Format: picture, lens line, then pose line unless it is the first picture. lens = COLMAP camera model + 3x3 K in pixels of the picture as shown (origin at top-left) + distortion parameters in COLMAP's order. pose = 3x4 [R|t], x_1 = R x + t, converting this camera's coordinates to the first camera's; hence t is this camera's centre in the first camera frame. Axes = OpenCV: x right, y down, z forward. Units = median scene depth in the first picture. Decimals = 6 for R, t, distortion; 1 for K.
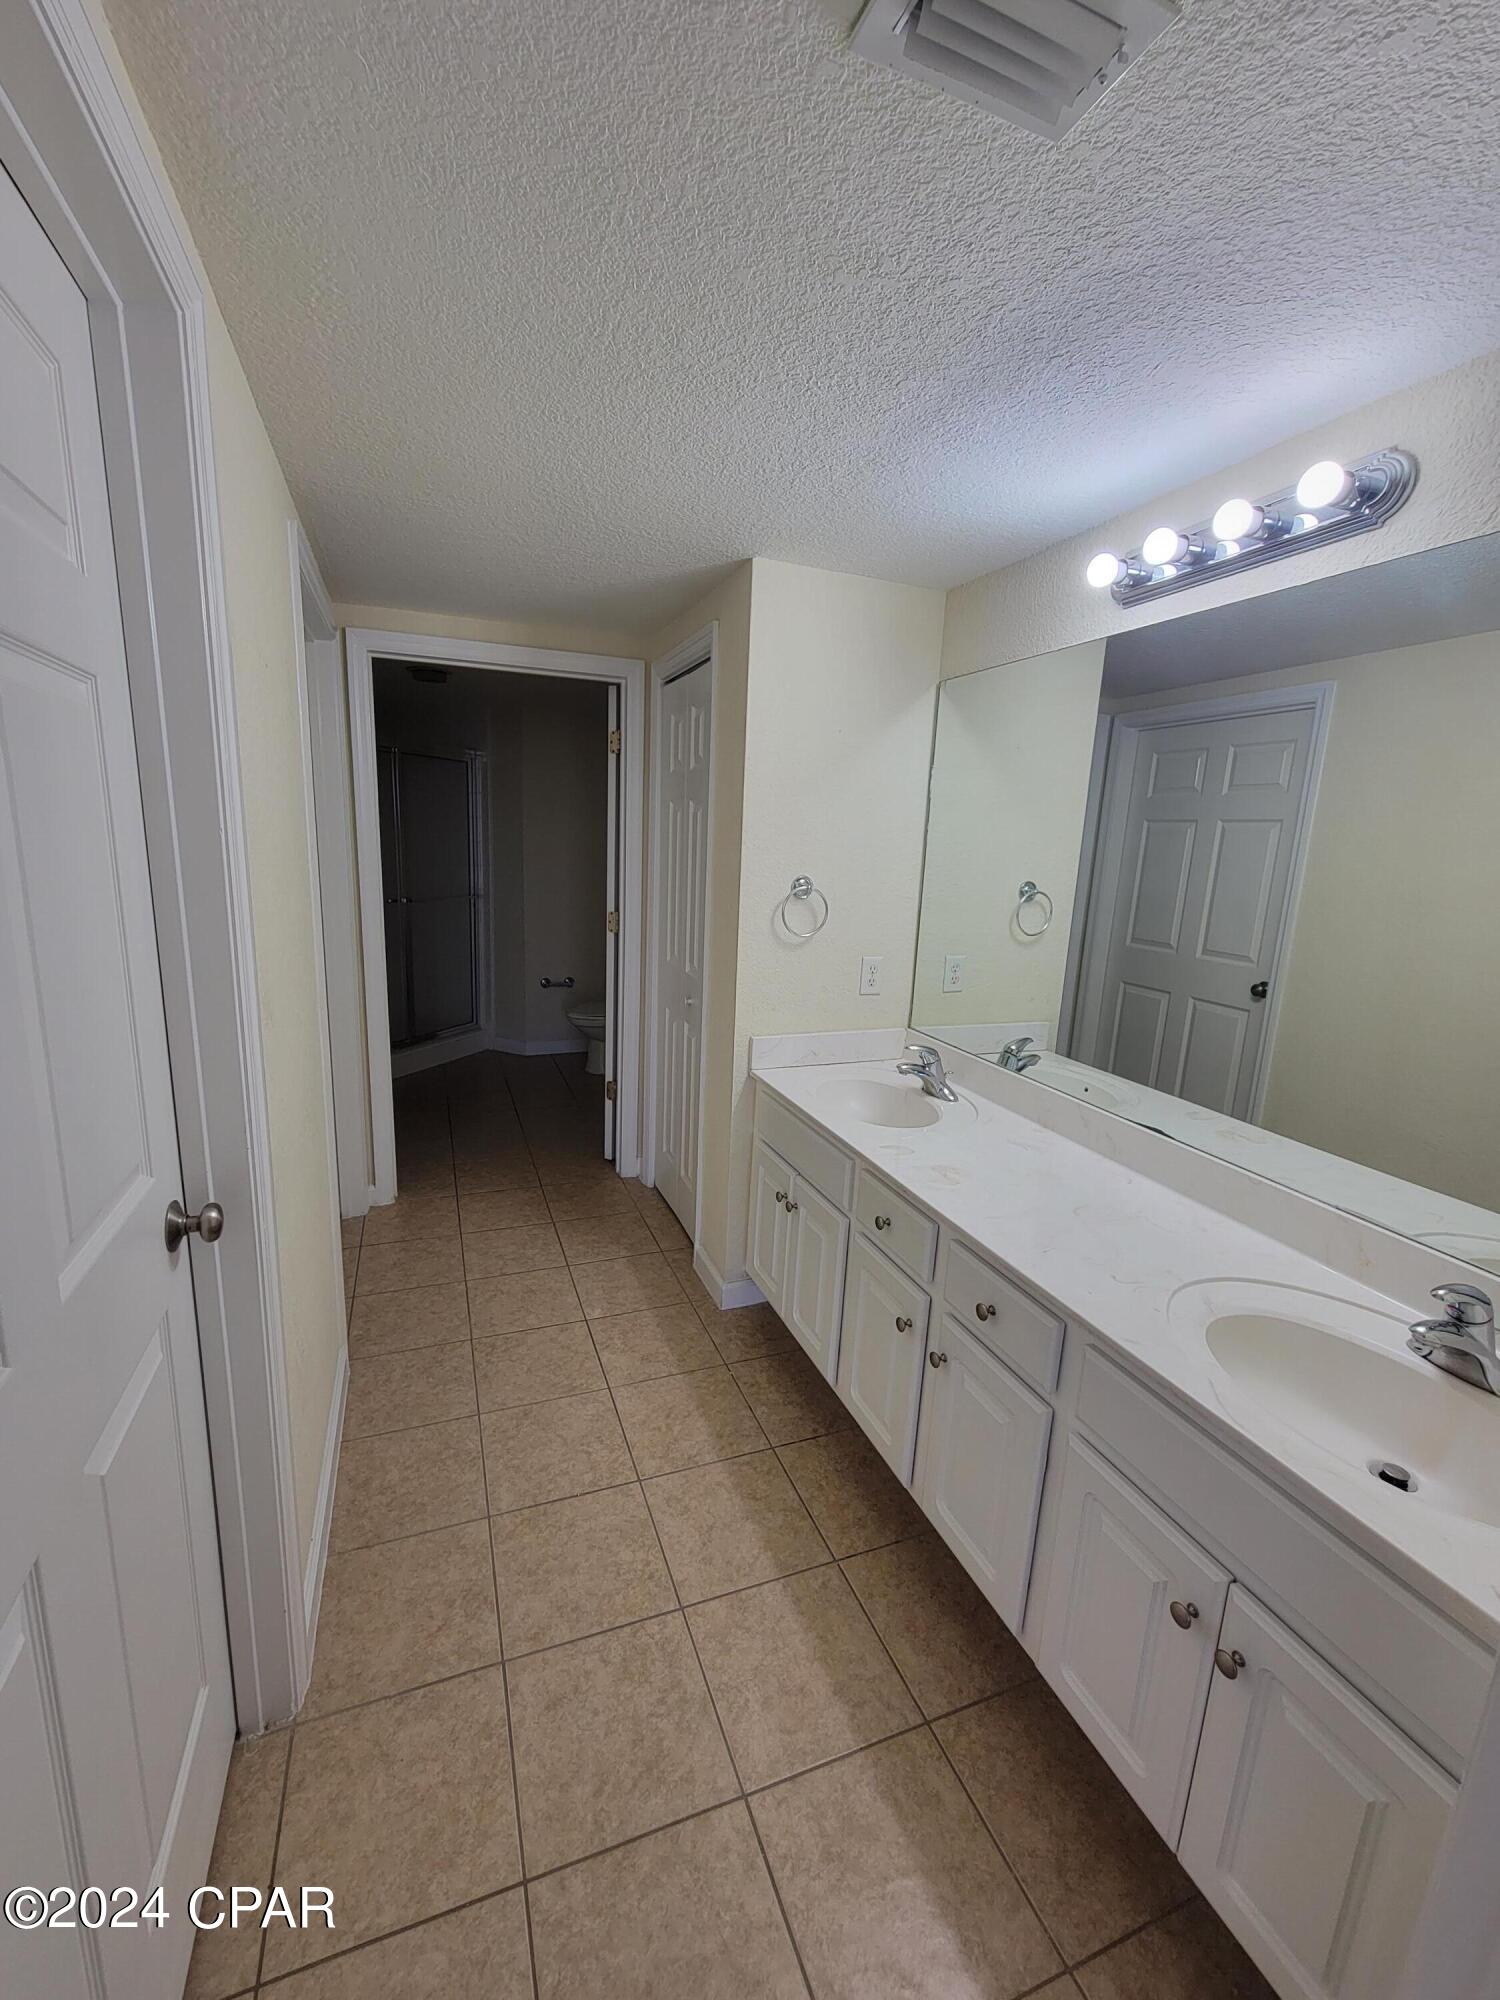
lens RADIAL K [[809.2, 0, 735.1], [0, 809.2, 1001.8], [0, 0, 1]] dist [-0.000859, -0.000328]
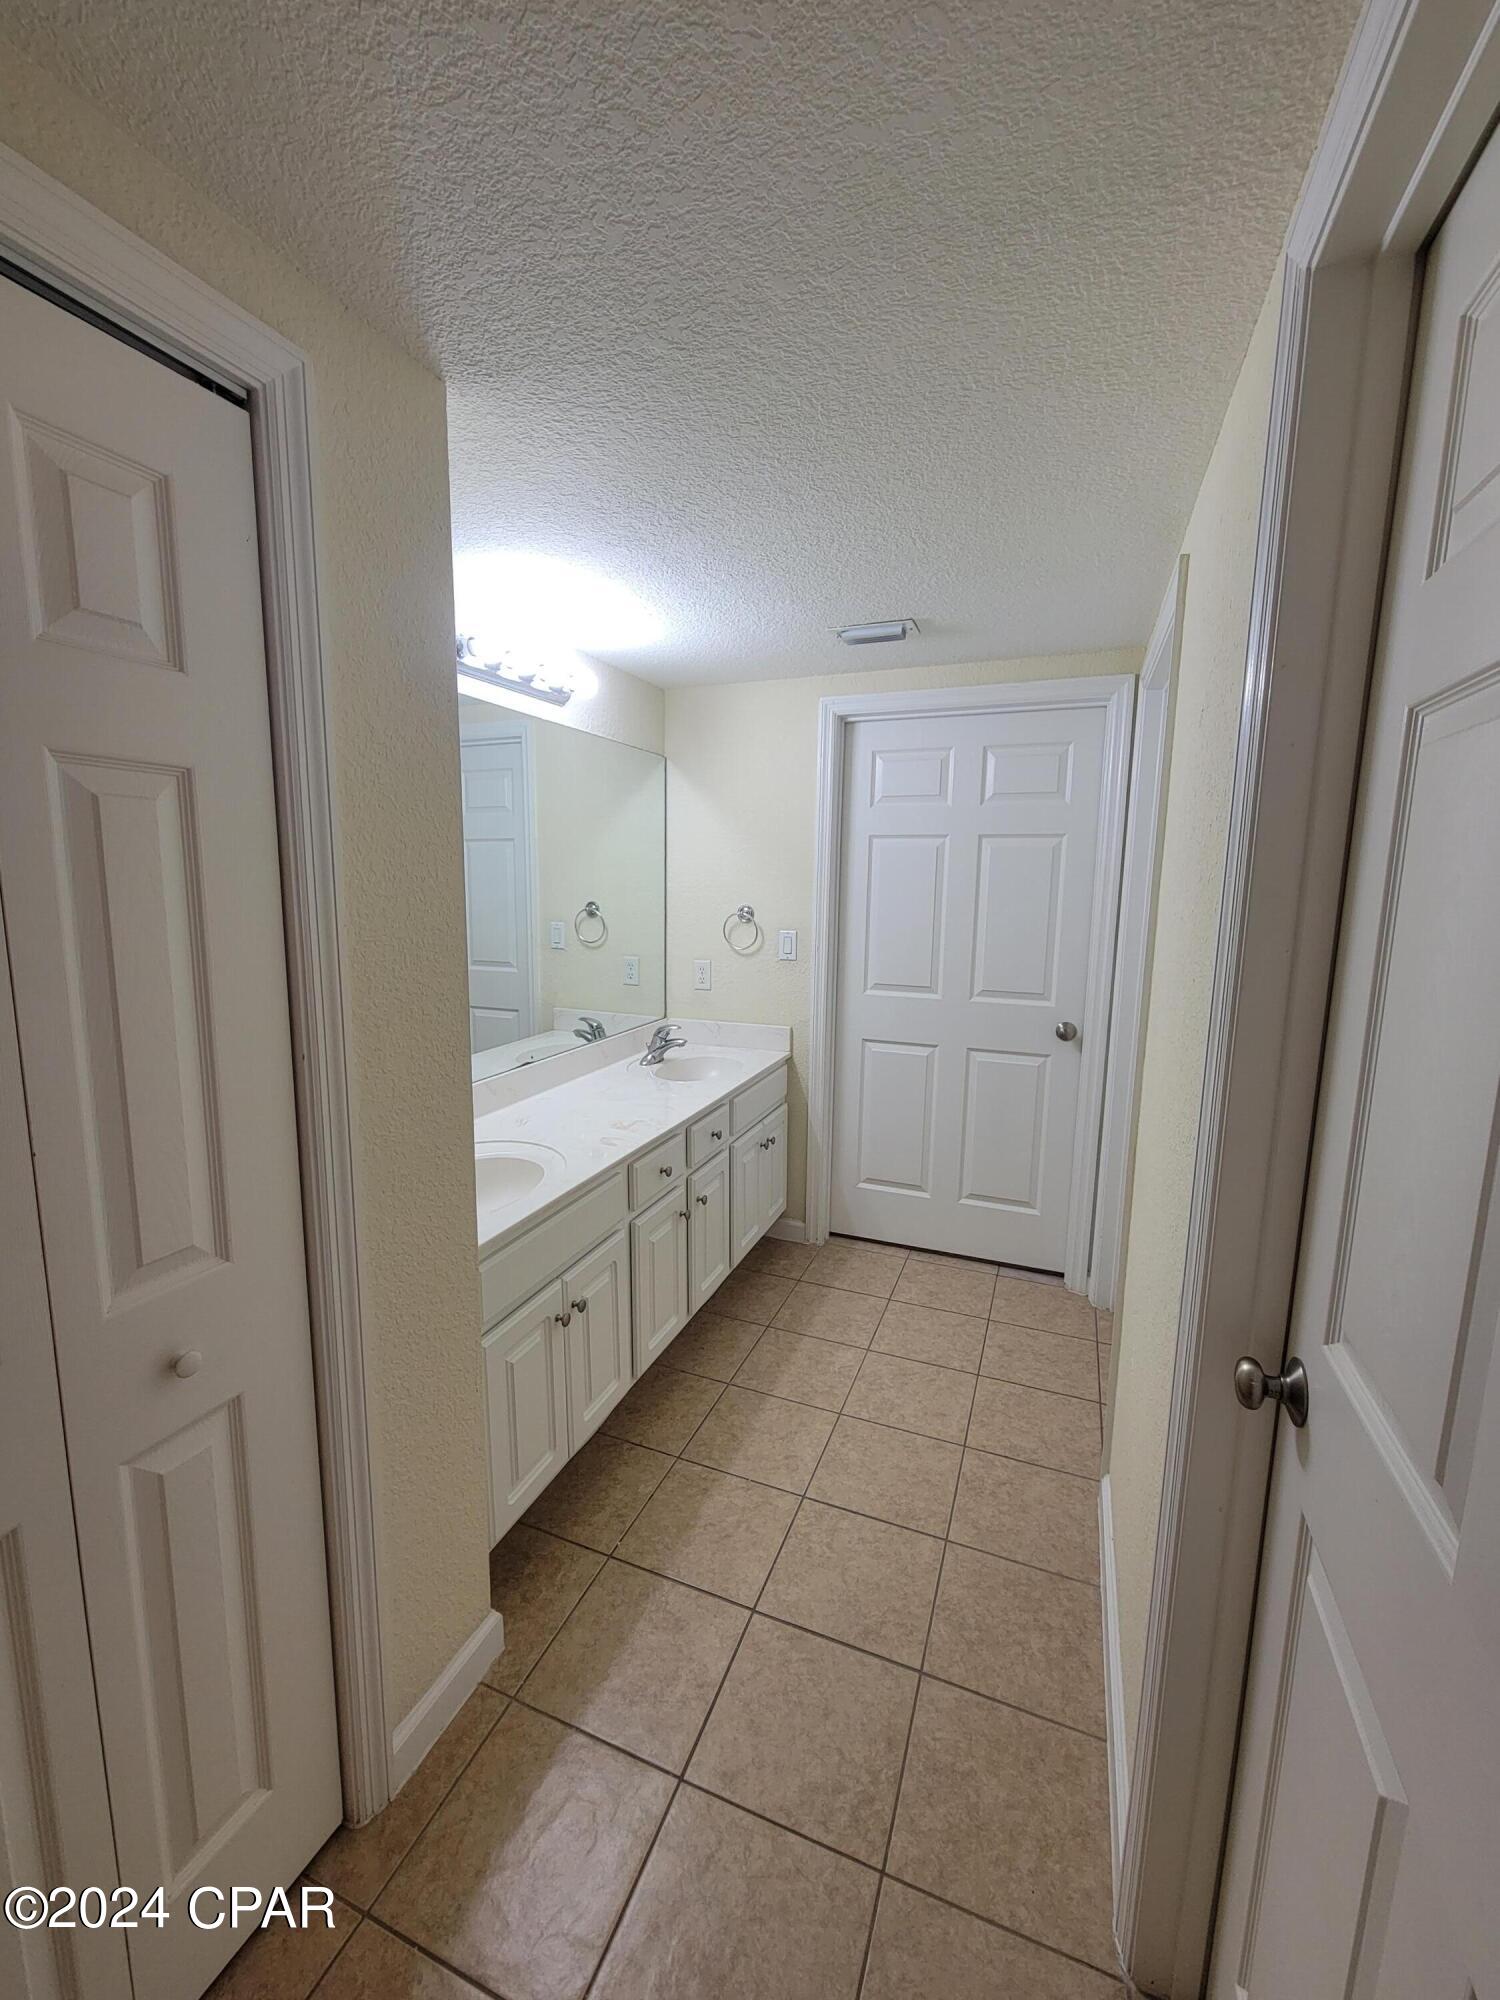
lens RADIAL K [[809.2, 0, 729.8], [0, 809.2, 992.2], [0, 0, 1]] dist [-0.000859, -0.000328]
pose [[-0.723337, -0.146702, 0.674731, -0.854779], [0.099100, 0.944997, 0.311704, -0.459927], [-0.683346, 0.292333, -0.669014, 2.049662]]
